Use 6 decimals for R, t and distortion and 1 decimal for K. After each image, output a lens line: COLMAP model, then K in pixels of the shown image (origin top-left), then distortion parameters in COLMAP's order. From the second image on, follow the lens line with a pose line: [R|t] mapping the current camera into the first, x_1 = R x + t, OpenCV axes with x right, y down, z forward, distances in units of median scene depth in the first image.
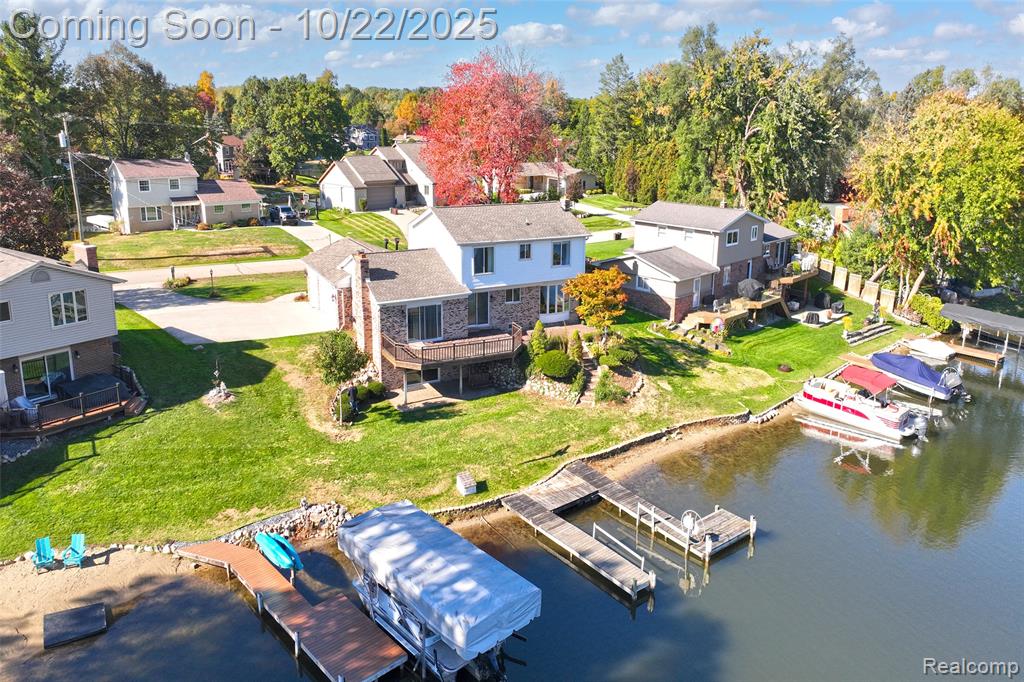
lens RADIAL K [[734.0, 0, 524.4], [0, 734.0, 290.9], [0, 0, 1]] dist [0.000367, 0.000274]
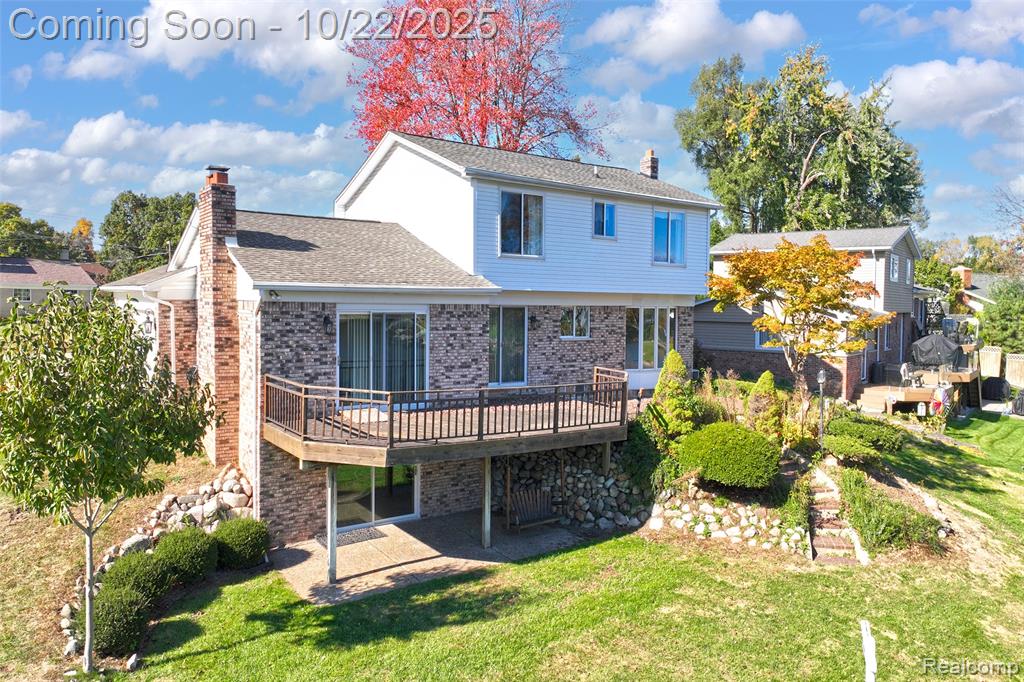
lens RADIAL K [[720.3, 0, 520.8], [0, 720.3, 356.0], [0, 0, 1]] dist [0.008102, 0.003532]
pose [[0.992738, -0.013279, 0.119560, -0.105695], [0.032708, 0.986241, -0.162046, 0.100119], [-0.115763, 0.164780, 0.979513, 0.600538]]
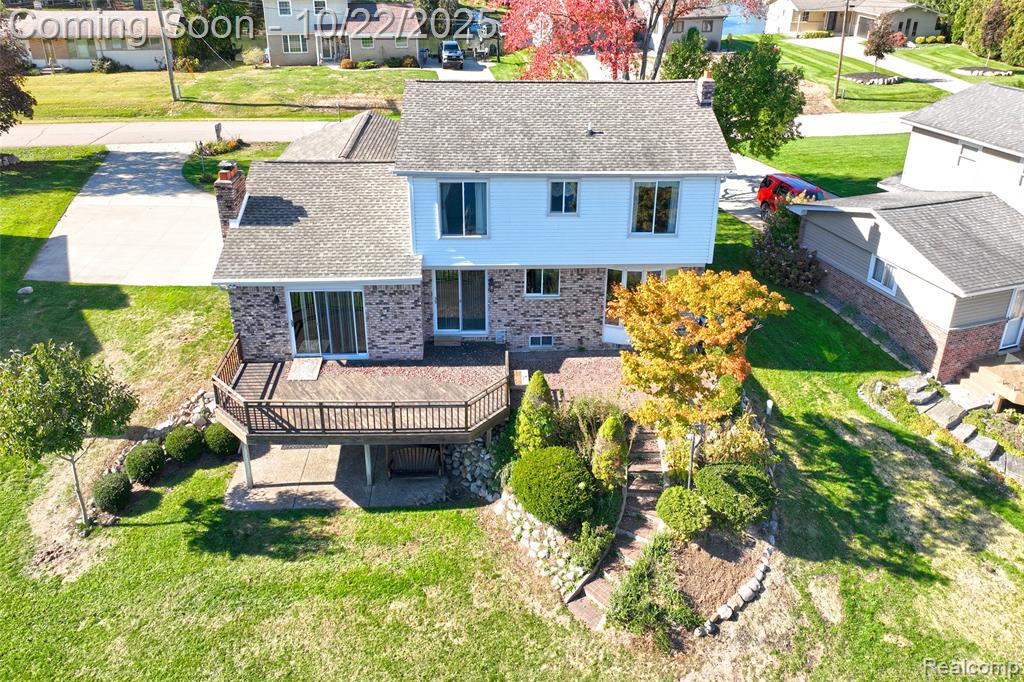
lens RADIAL K [[741.5, 0, 510.9], [0, 741.5, 255.1], [0, 0, 1]] dist [0.004269, 0.009295]
pose [[0.899329, 0.171551, -0.402217, 0.164117], [-0.098724, 0.975737, 0.195425, -0.109152], [0.425983, -0.136043, 0.894444, 0.585169]]
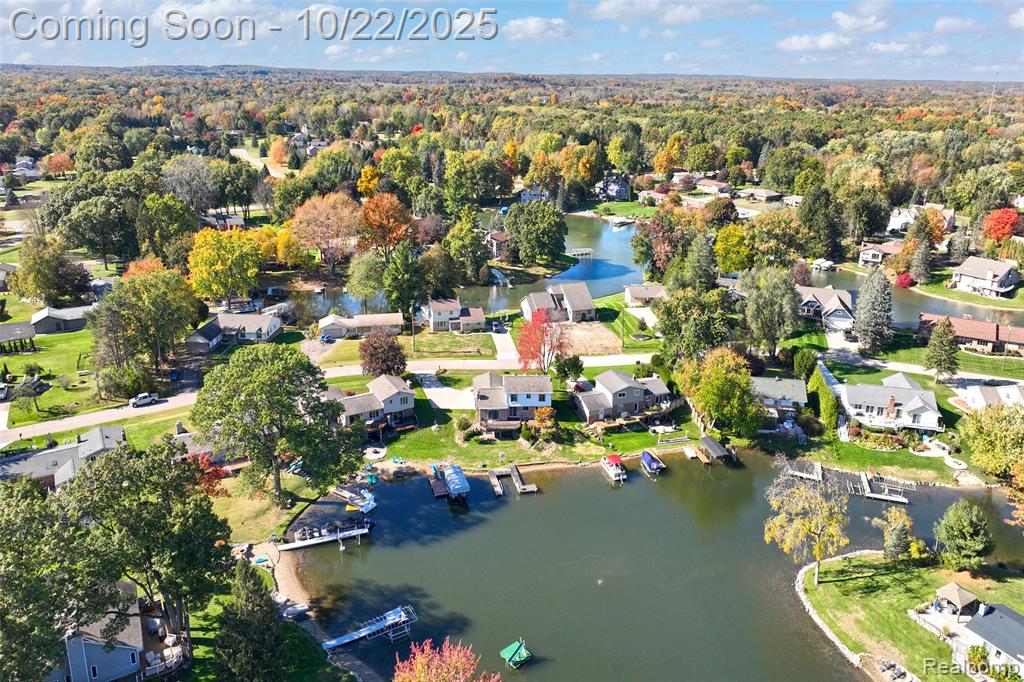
lens RADIAL K [[721.0, 0, 511.1], [0, 721.0, 300.3], [0, 0, 1]] dist [0.010550, 0.000947]
pose [[0.902768, 0.126880, -0.410988, 1.180759], [-0.099964, 0.991230, 0.086435, -0.740887], [0.418350, -0.036947, 0.907534, -1.872473]]
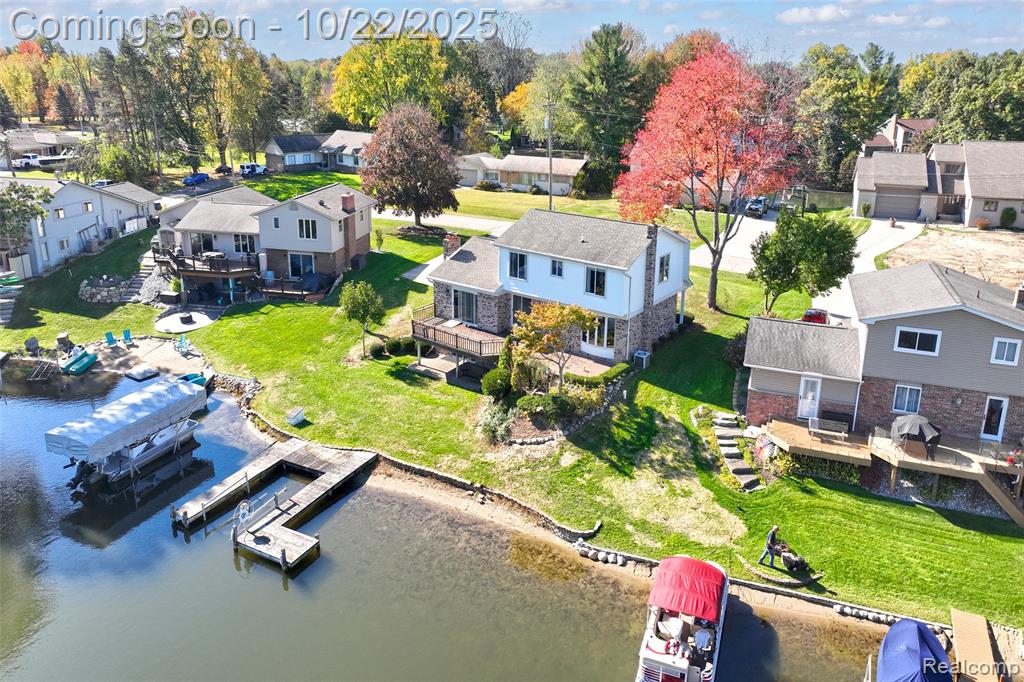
lens RADIAL K [[716.6, 0, 504.0], [0, 716.6, 279.5], [0, 0, 1]] dist [0.007709, 0.002395]
pose [[0.414469, 0.239809, -0.877899, 0.812715], [-0.214490, 0.963223, 0.161852, -0.181005], [0.884426, 0.121218, 0.450663, 0.530317]]
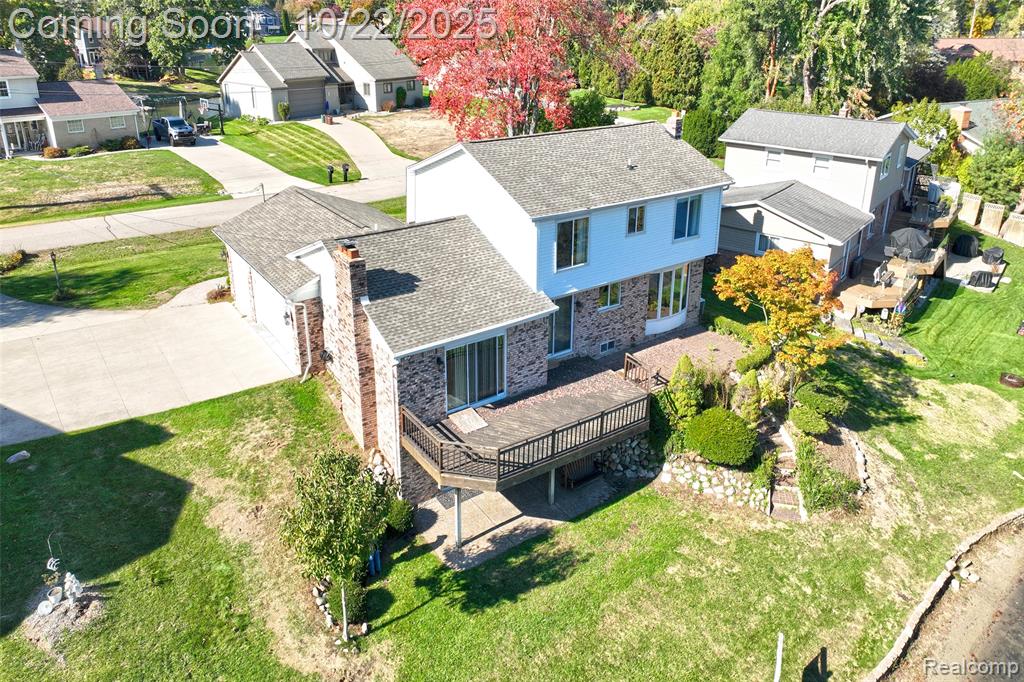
lens RADIAL K [[738.4, 0, 523.1], [0, 738.4, 261.7], [0, 0, 1]] dist [0.009436, 0.001720]
pose [[0.992612, -0.043905, 0.113112, -0.152694], [0.031200, 0.993248, 0.111738, -0.091379], [-0.117254, -0.107384, 0.987279, 0.461086]]
